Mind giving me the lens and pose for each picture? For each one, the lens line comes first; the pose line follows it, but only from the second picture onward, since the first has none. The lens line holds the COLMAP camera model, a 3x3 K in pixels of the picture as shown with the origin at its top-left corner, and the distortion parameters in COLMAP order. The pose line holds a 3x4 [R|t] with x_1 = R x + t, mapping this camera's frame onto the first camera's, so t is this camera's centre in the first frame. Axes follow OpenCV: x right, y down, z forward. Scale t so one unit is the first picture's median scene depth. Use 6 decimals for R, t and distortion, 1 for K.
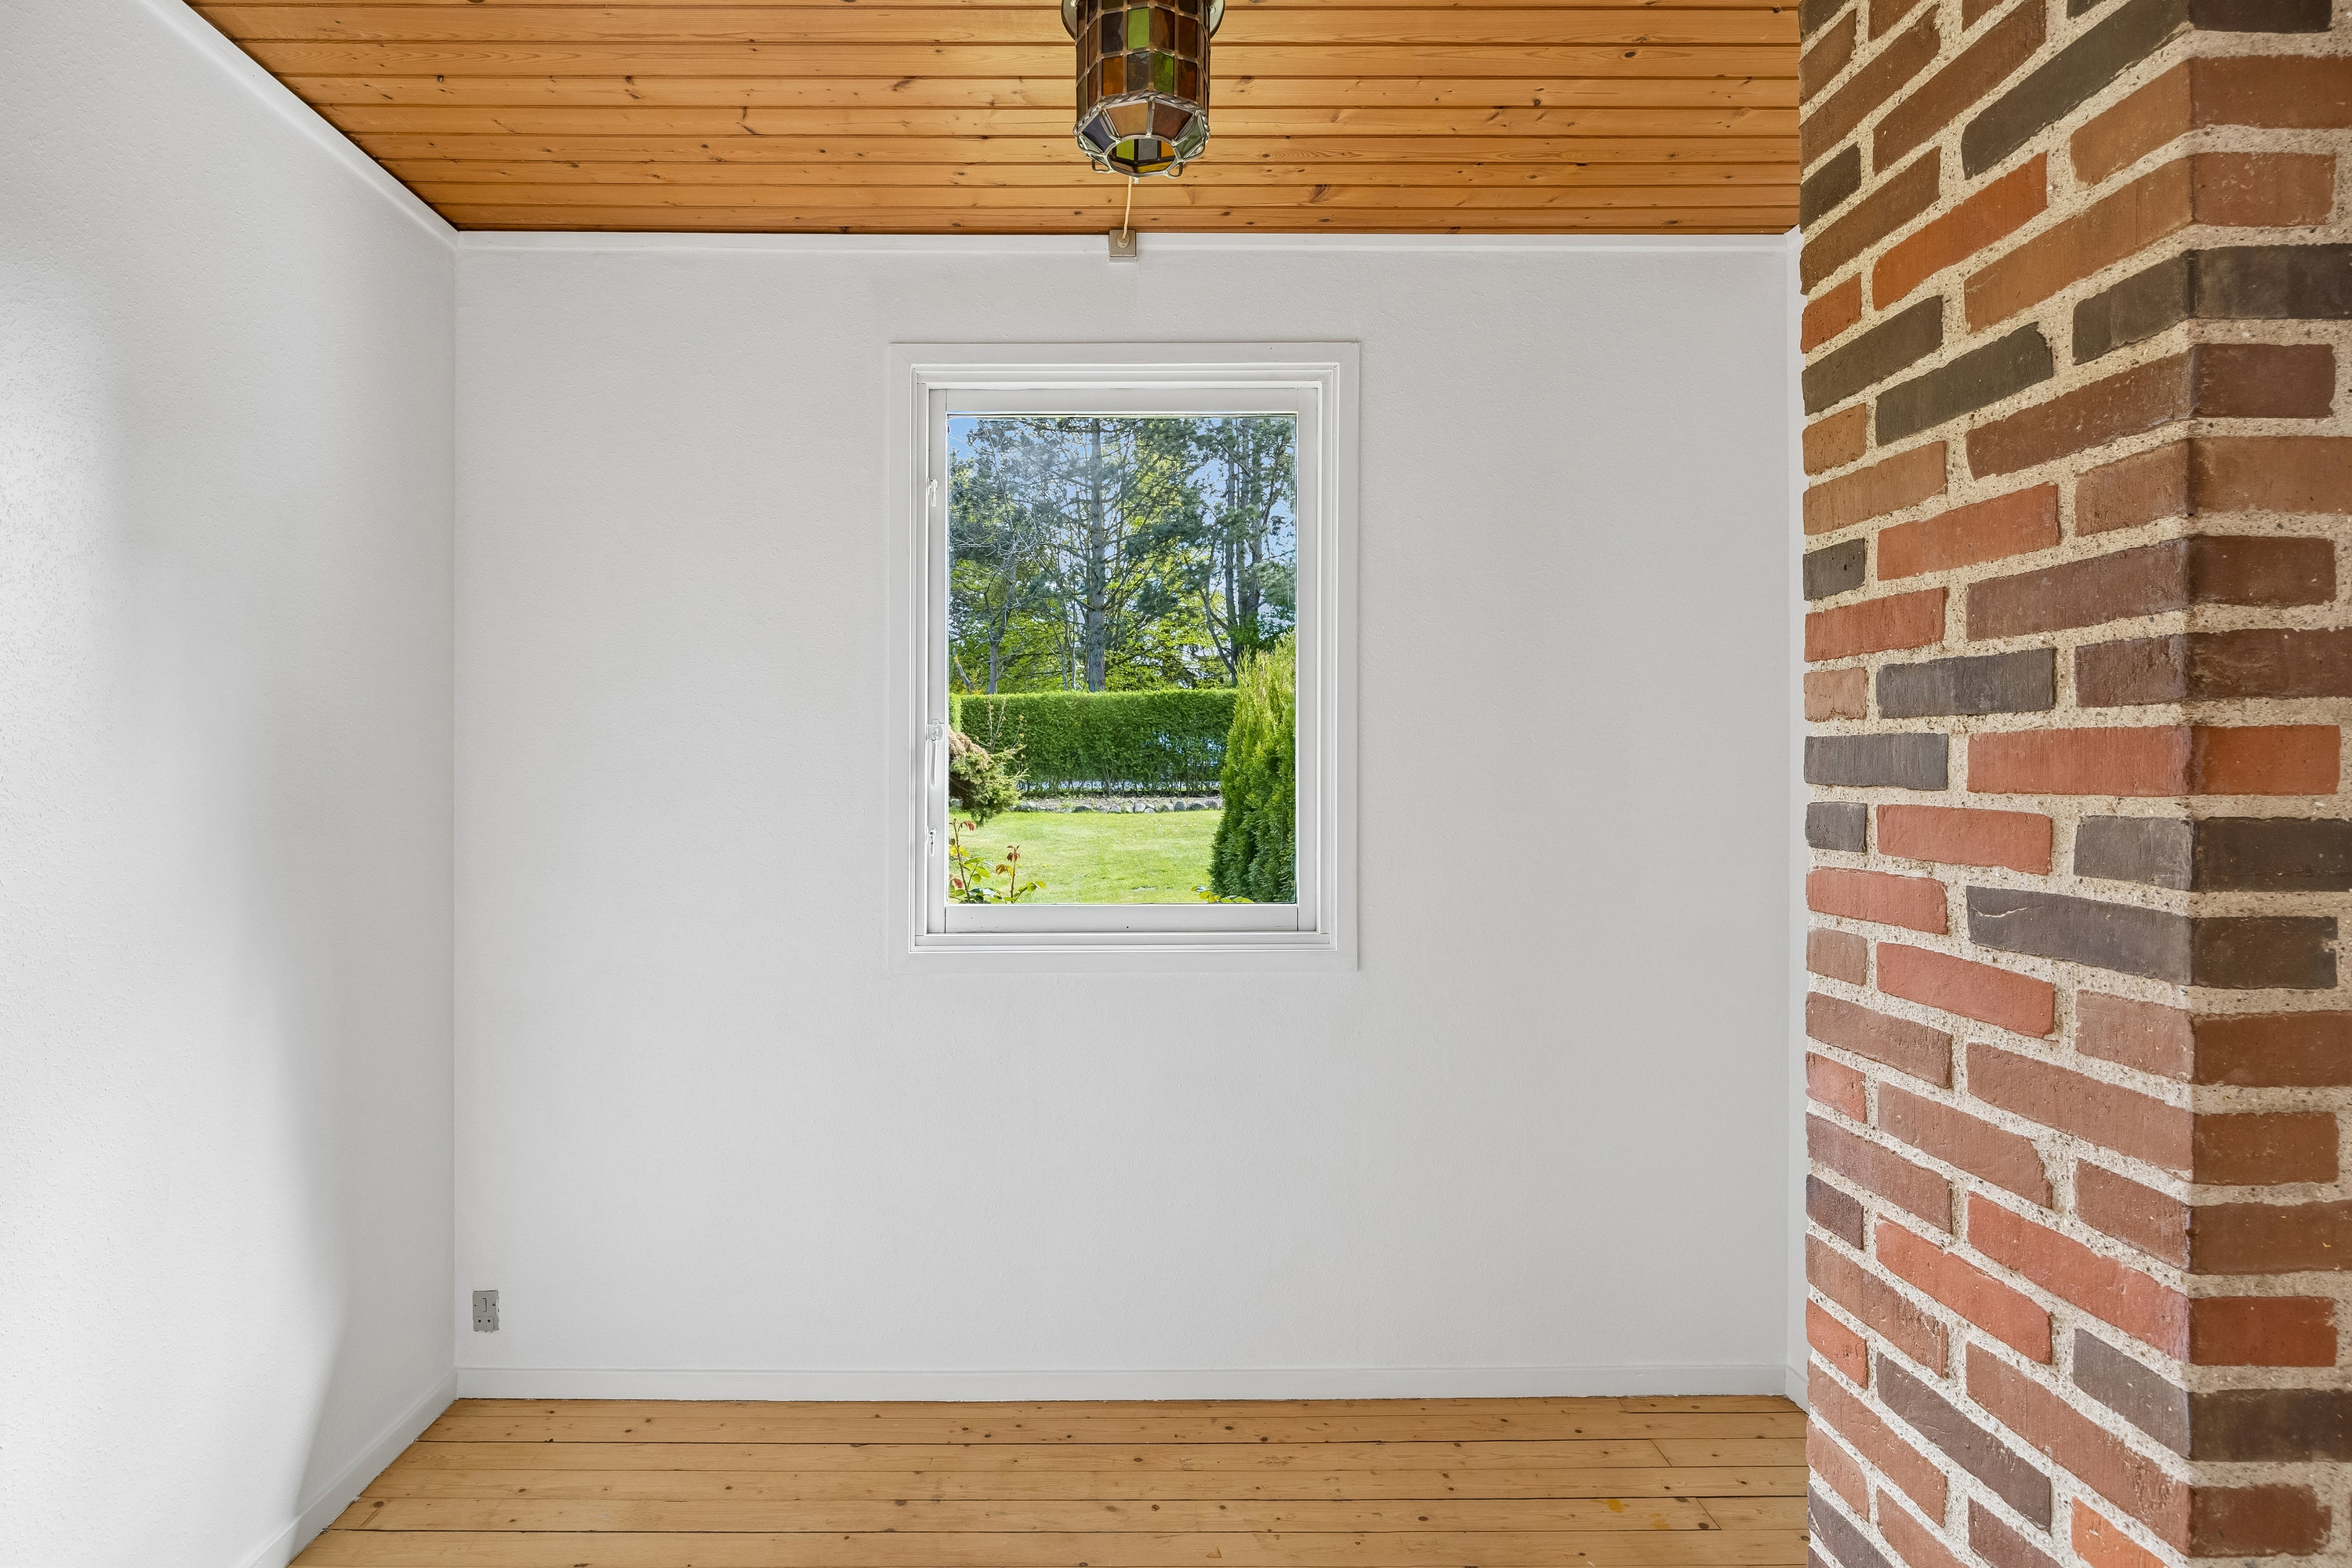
lens RADIAL K [[1193.6, 0, 1176.0], [0, 1193.6, 784.0], [0, 0, 1]] dist [-0.002848, -0.002804]
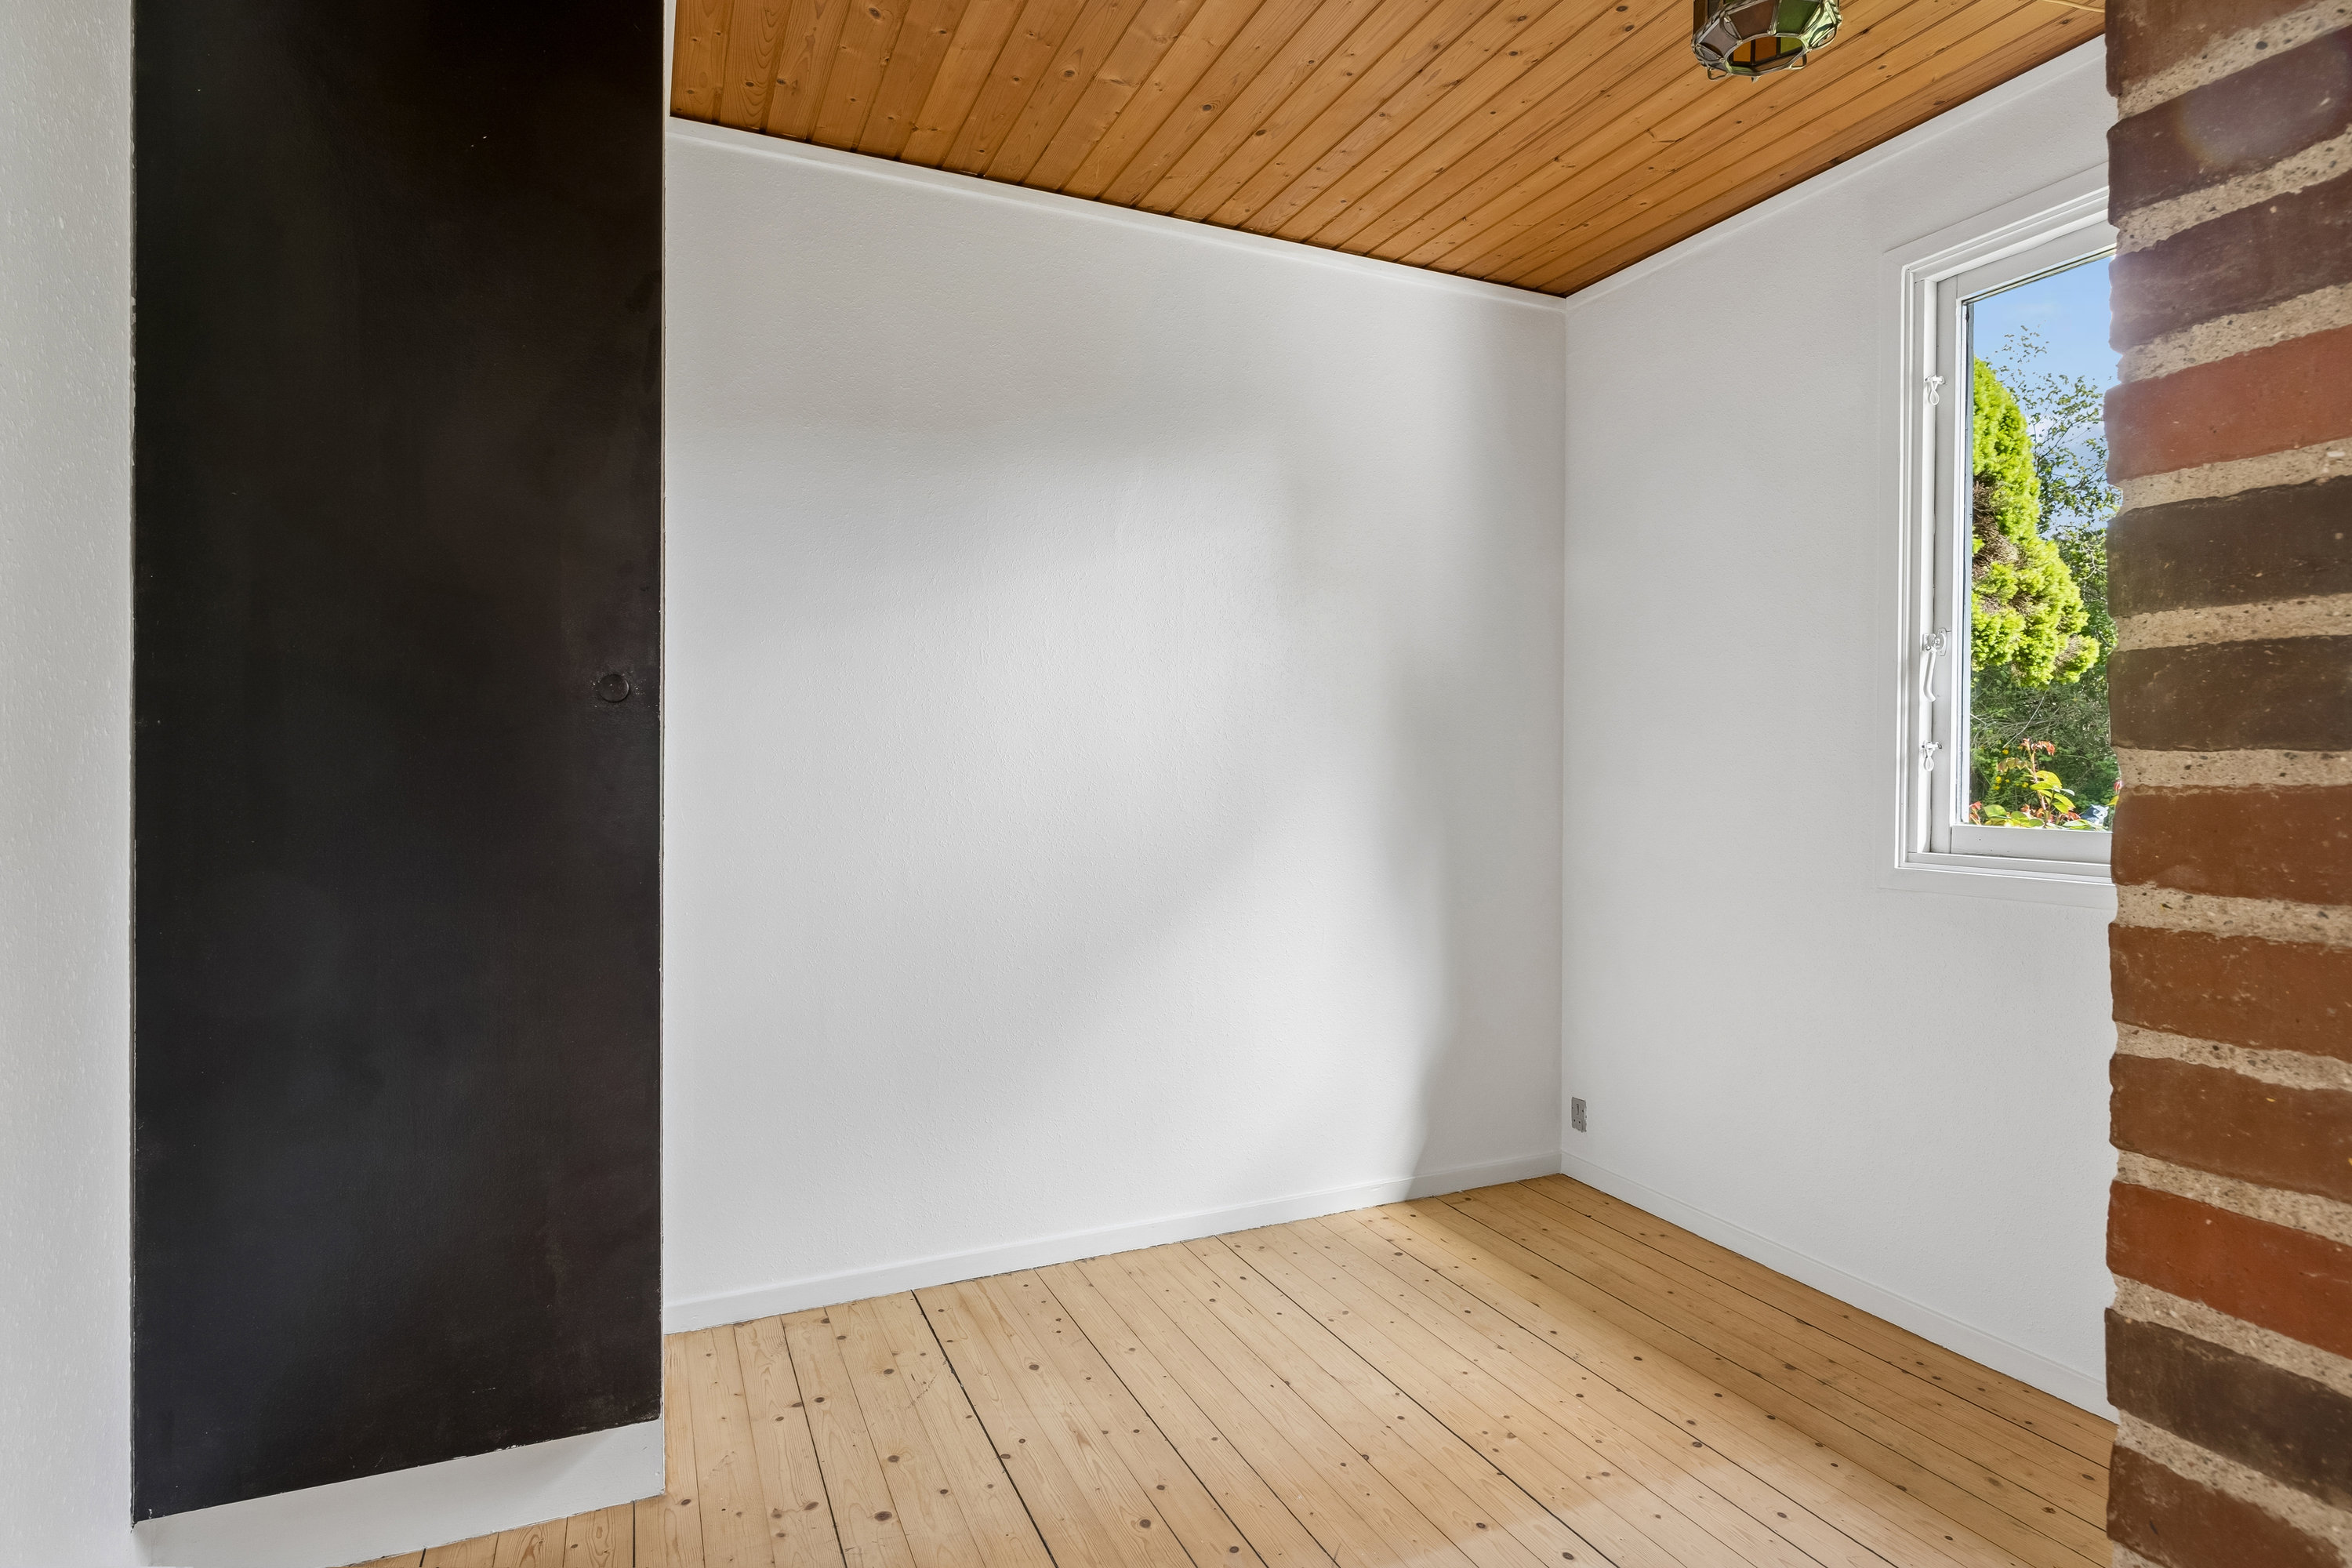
lens RADIAL K [[1193.6, 0, 1176.0], [0, 1193.6, 784.0], [0, 0, 1]] dist [-0.002848, -0.002804]
pose [[0.401663, 0.014086, -0.915679, 0.549147], [-0.006201, 0.999901, 0.012662, 0.079438], [0.915766, 0.000592, 0.401711, 0.079063]]
